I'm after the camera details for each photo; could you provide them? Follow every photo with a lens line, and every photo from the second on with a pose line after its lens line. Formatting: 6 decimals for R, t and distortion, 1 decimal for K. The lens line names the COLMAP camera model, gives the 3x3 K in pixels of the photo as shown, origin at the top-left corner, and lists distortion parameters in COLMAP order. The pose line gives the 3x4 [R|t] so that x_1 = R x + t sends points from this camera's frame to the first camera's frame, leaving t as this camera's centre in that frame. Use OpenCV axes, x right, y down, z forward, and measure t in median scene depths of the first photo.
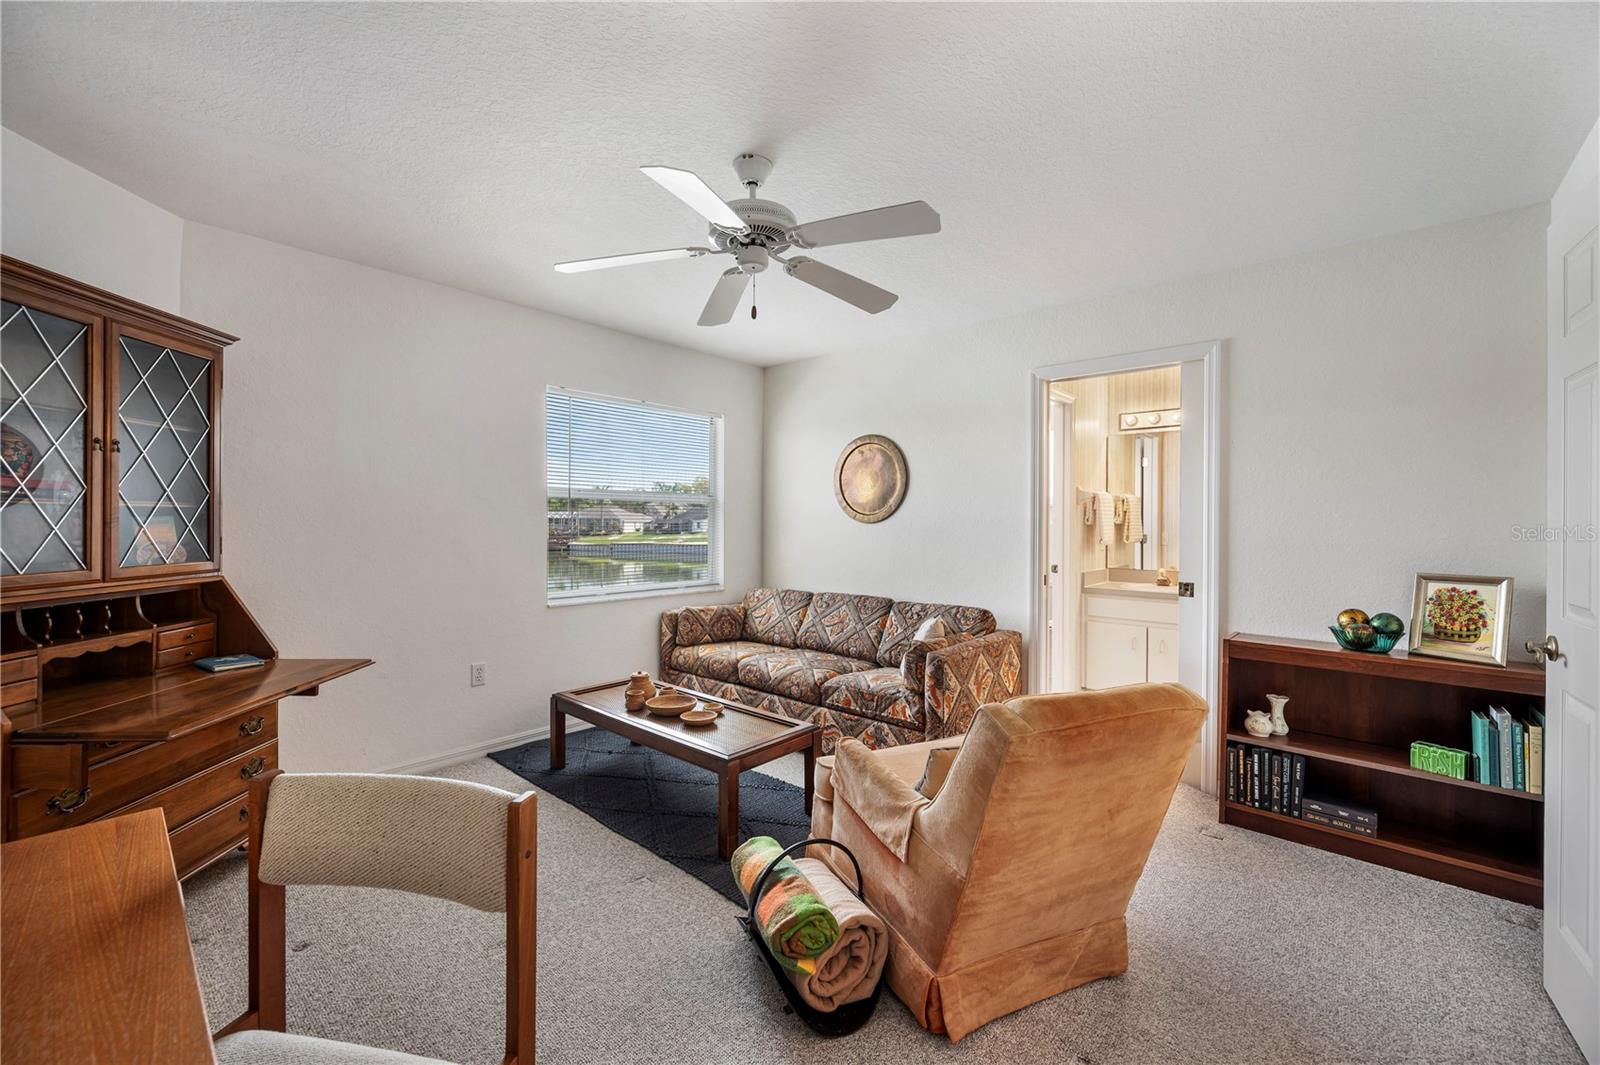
lens RADIAL K [[635.7, 0, 806.8], [0, 635.7, 533.1], [0, 0, 1]] dist [-0.001046, -0.000387]
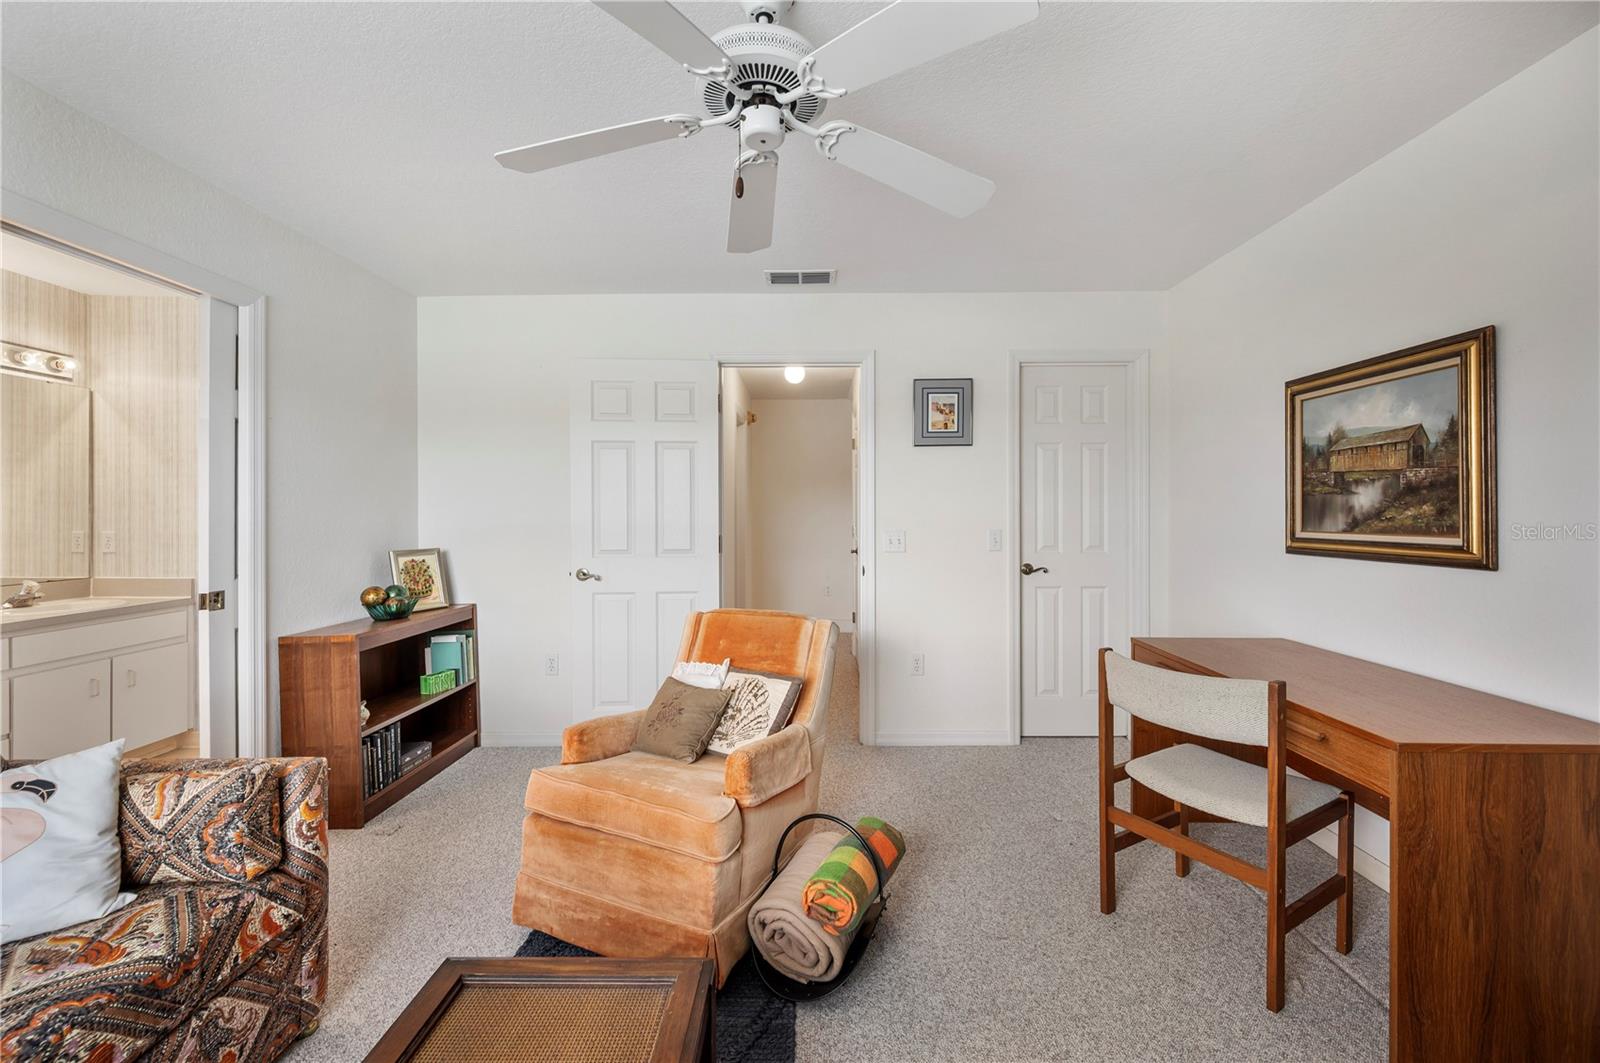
lens RADIAL K [[635.7, 0, 806.8], [0, 635.7, 532.1], [0, 0, 1]] dist [-0.001046, -0.000387]
pose [[-0.647693, -0.028106, 0.761383, -0.549742], [0.009831, 0.998928, 0.045237, -0.024202], [-0.761838, 0.036785, -0.646722, 1.225898]]
